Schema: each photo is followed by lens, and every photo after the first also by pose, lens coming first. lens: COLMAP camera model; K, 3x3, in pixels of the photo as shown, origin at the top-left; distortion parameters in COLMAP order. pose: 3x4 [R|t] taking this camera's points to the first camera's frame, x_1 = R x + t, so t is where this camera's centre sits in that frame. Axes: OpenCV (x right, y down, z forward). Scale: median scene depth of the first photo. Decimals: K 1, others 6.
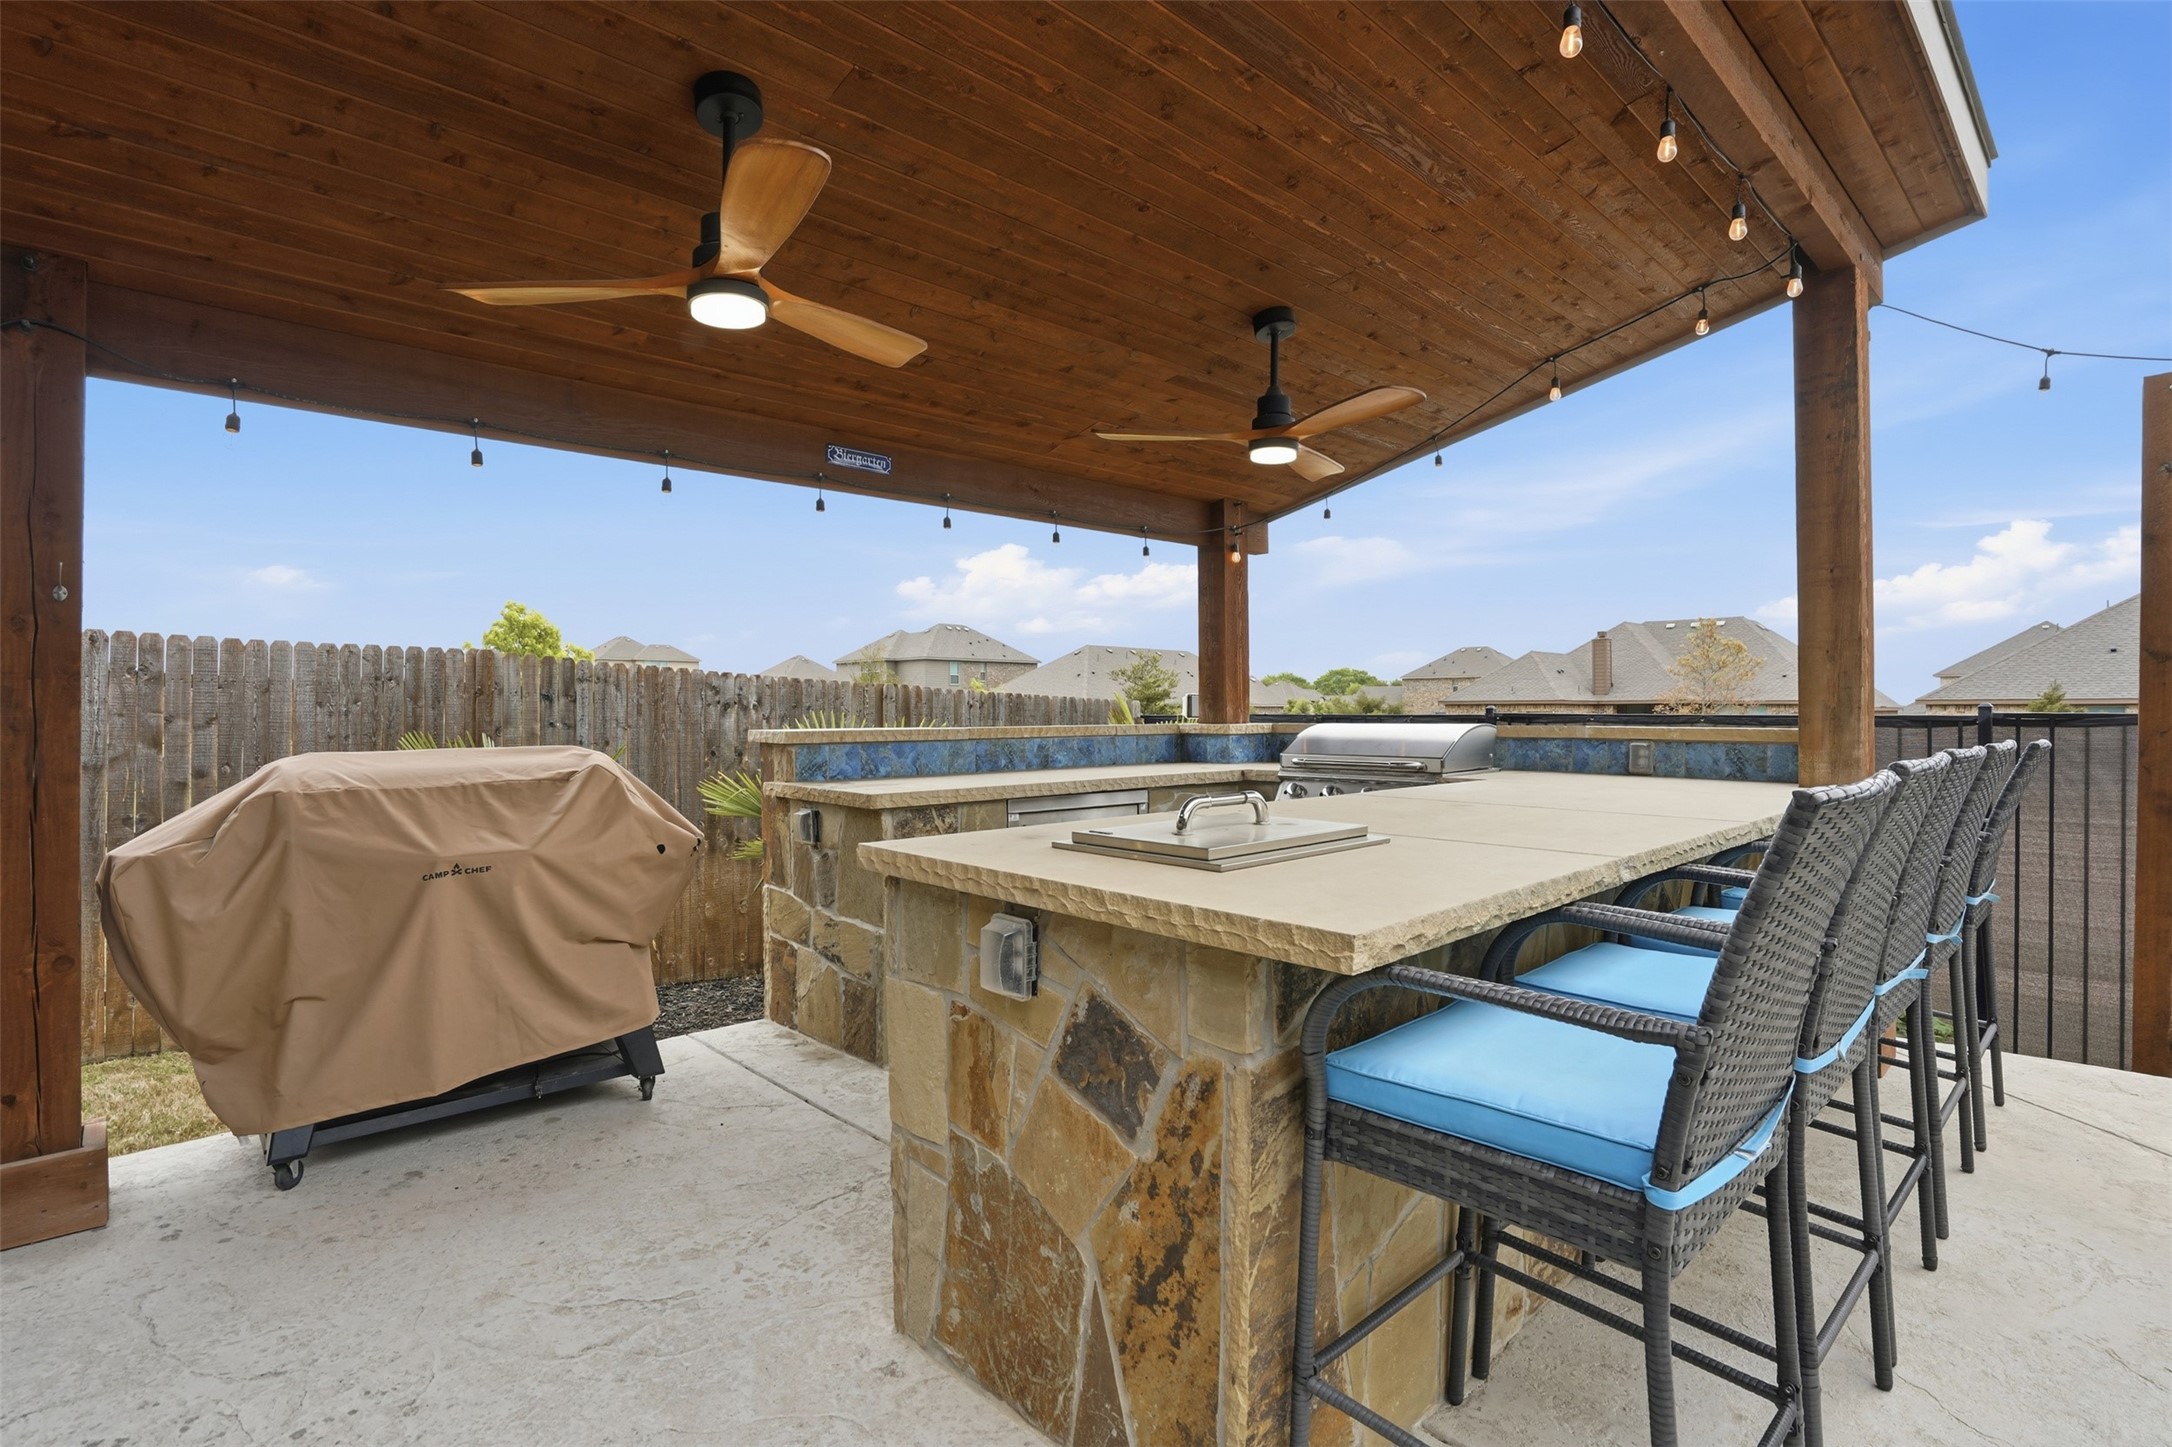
lens RADIAL K [[977.6, 0, 1083.3], [0, 977.6, 740.9], [0, 0, 1]] dist [-0.080454, 0.058116]
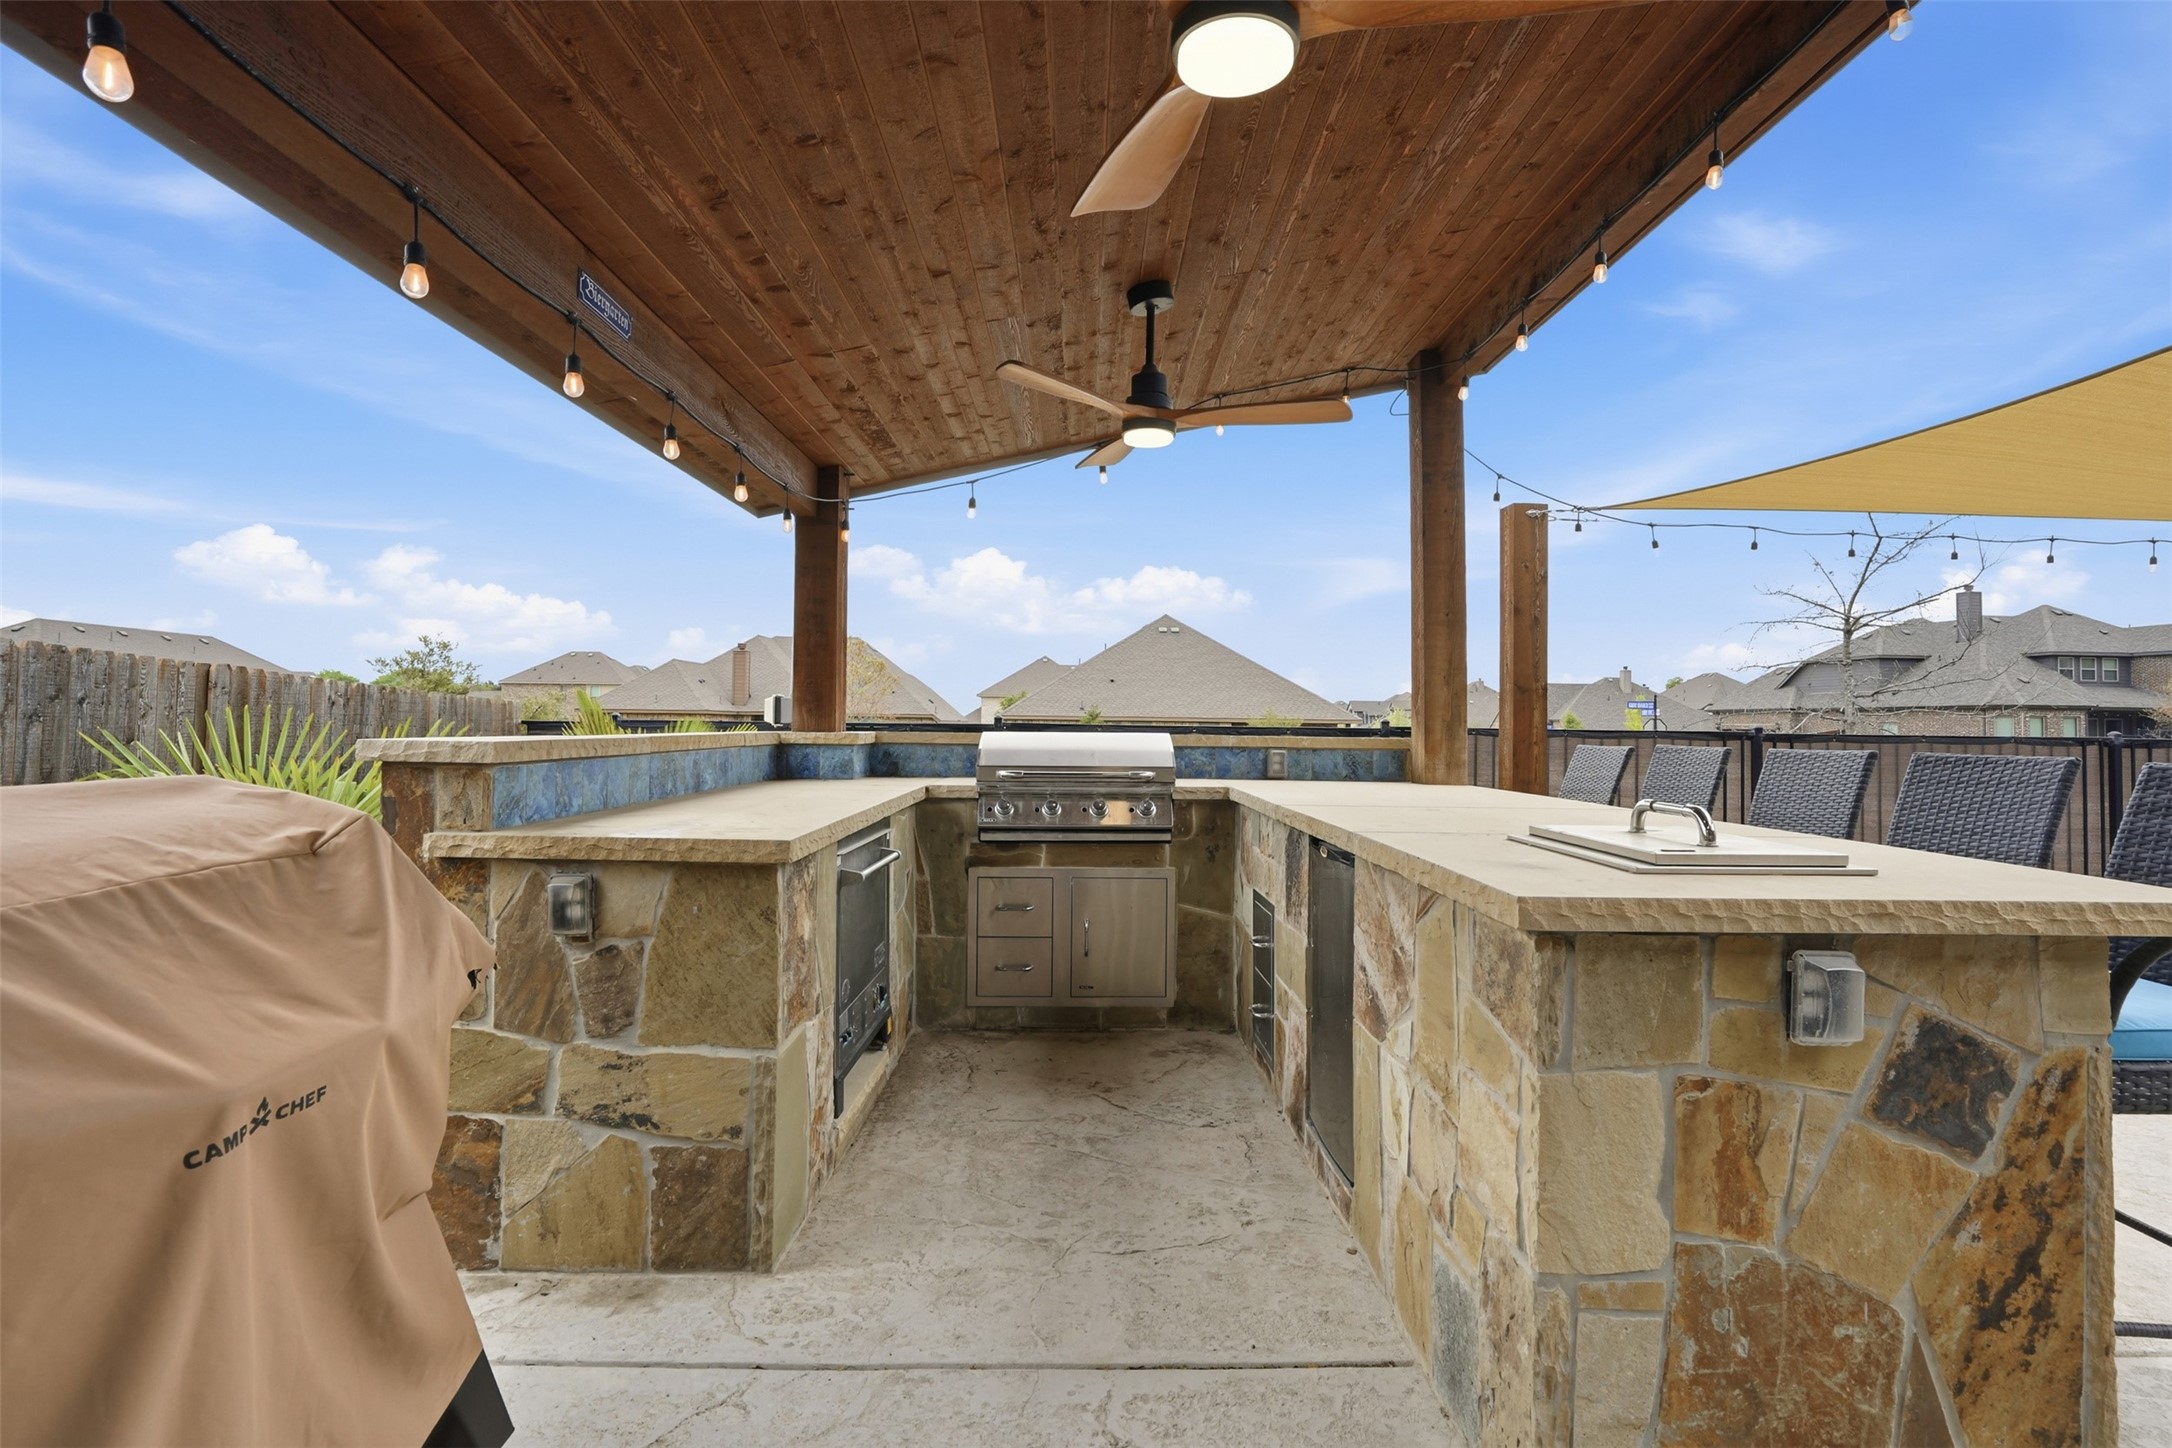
lens RADIAL K [[1027.4, 0, 1081.5], [0, 1027.4, 718.1], [0, 0, 1]] dist [-0.051020, 0.017632]
pose [[0.707401, 0.014339, 0.706667, -1.104636], [0.008802, 0.999538, -0.029093, -0.006966], [-0.706757, 0.026800, 0.706948, 0.780564]]
